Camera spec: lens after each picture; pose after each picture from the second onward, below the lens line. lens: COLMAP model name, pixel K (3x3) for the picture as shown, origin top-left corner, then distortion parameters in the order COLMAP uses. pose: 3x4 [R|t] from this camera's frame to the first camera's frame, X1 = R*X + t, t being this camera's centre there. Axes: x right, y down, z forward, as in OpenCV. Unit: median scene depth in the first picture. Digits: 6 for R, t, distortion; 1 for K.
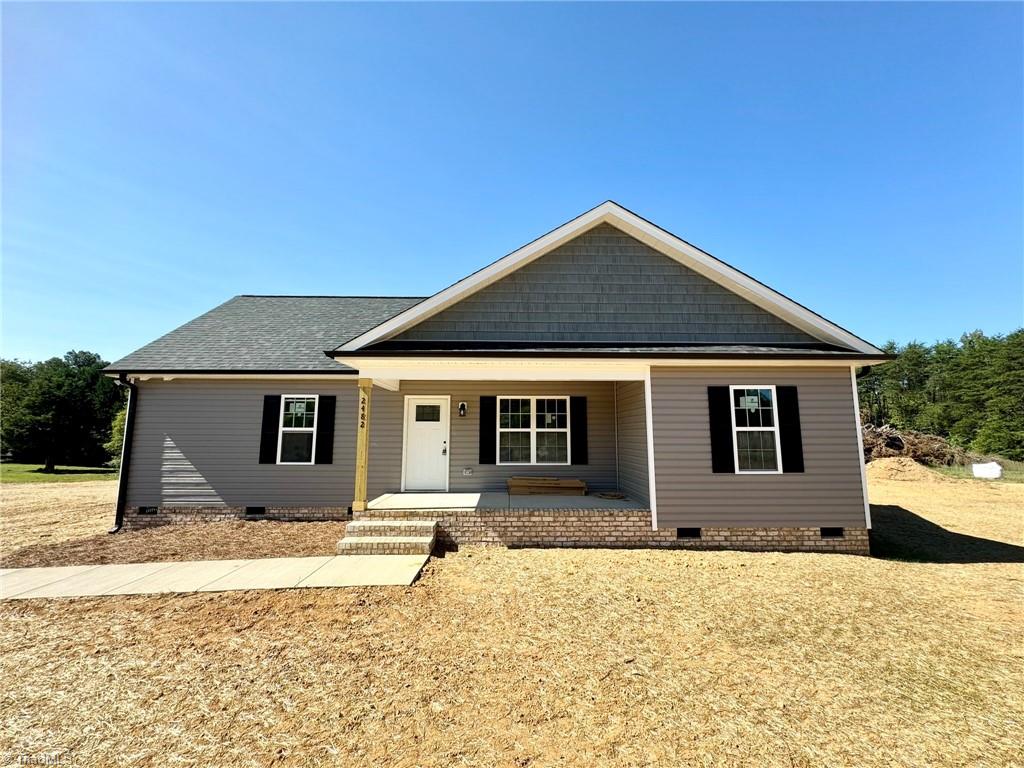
lens RADIAL K [[407.3, 0, 512.0], [0, 407.3, 384.0], [0, 0, 1]] dist [-0.002708, 0.000213]
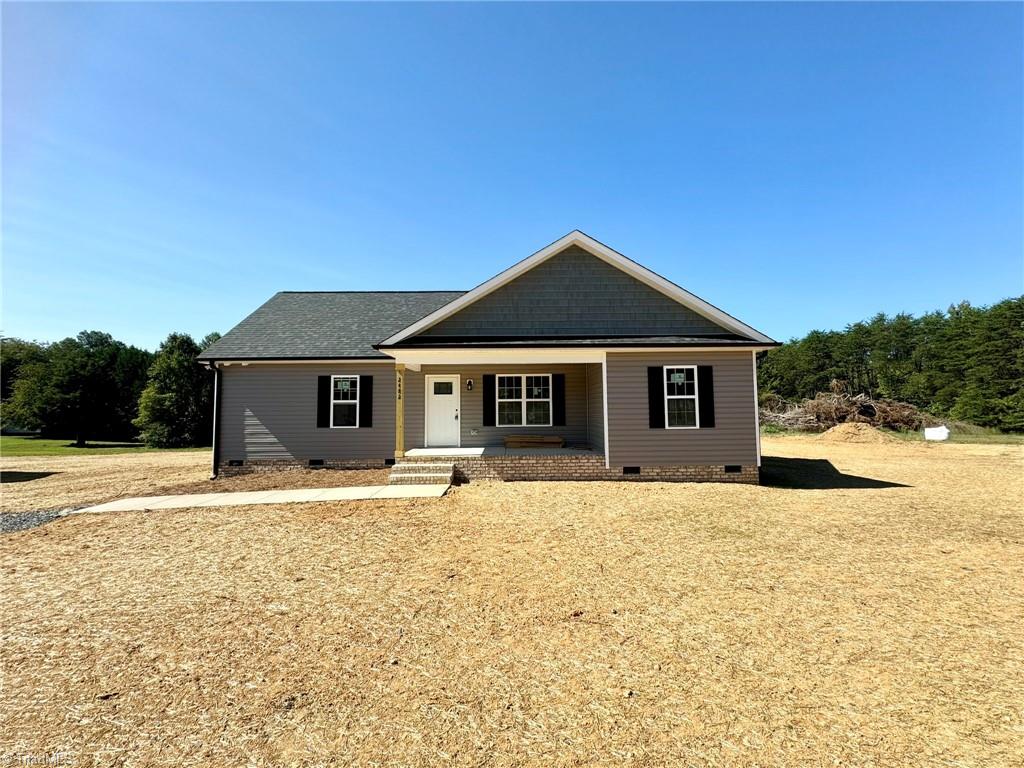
lens RADIAL K [[407.3, 0, 512.0], [0, 407.3, 384.0], [0, 0, 1]] dist [-0.002708, 0.000213]
pose [[0.999925, -0.011034, -0.005228, 0.021683], [0.011350, 0.997836, 0.064771, -0.024390], [0.004502, -0.064826, 0.997886, -0.309605]]
